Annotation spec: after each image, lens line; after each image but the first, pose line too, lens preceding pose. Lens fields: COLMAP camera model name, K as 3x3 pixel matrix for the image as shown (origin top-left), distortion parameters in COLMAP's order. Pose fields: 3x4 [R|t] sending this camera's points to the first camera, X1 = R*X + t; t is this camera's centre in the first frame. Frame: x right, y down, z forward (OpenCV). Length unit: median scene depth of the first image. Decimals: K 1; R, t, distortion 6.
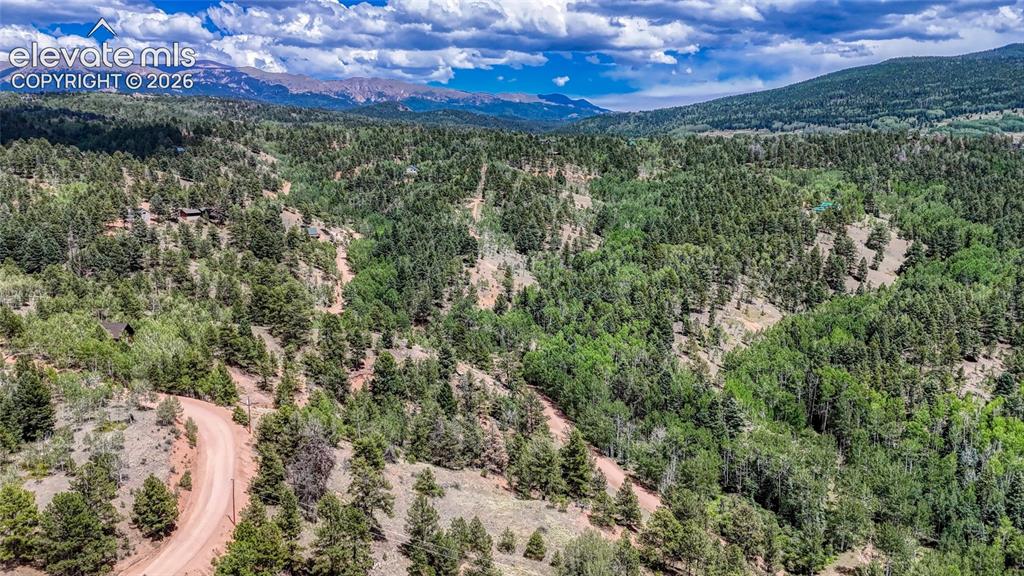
lens RADIAL K [[753.4, 0, 507.8], [0, 753.4, 294.7], [0, 0, 1]] dist [0.084829, -0.082589]
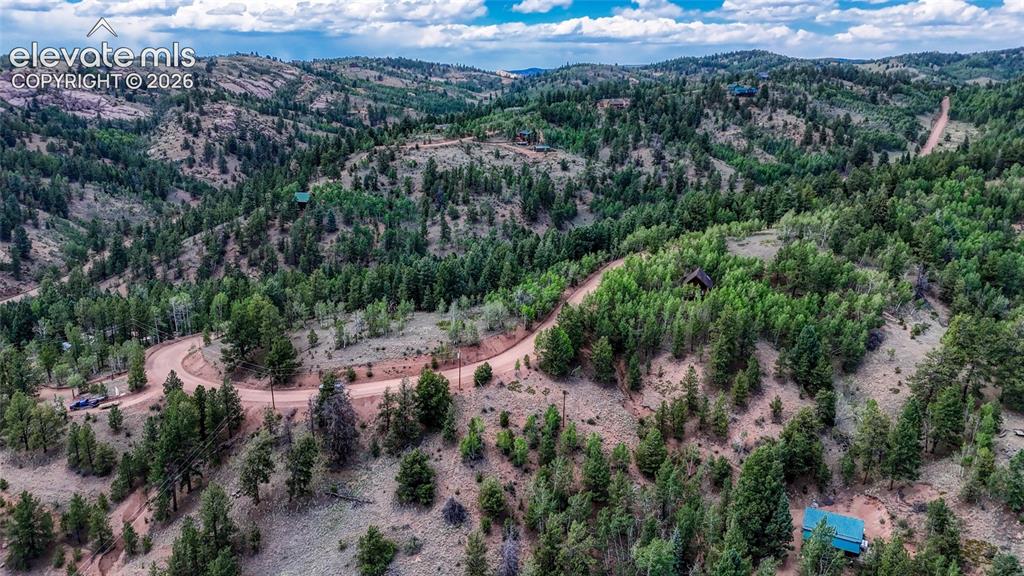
lens RADIAL K [[753.4, 0, 509.8], [0, 753.4, 287.9], [0, 0, 1]] dist [0.084829, -0.082589]
pose [[-0.174261, 0.271329, -0.946580, 0.204699], [-0.189158, 0.934161, 0.302593, -0.093868], [0.966360, 0.231783, -0.111463, 0.480589]]
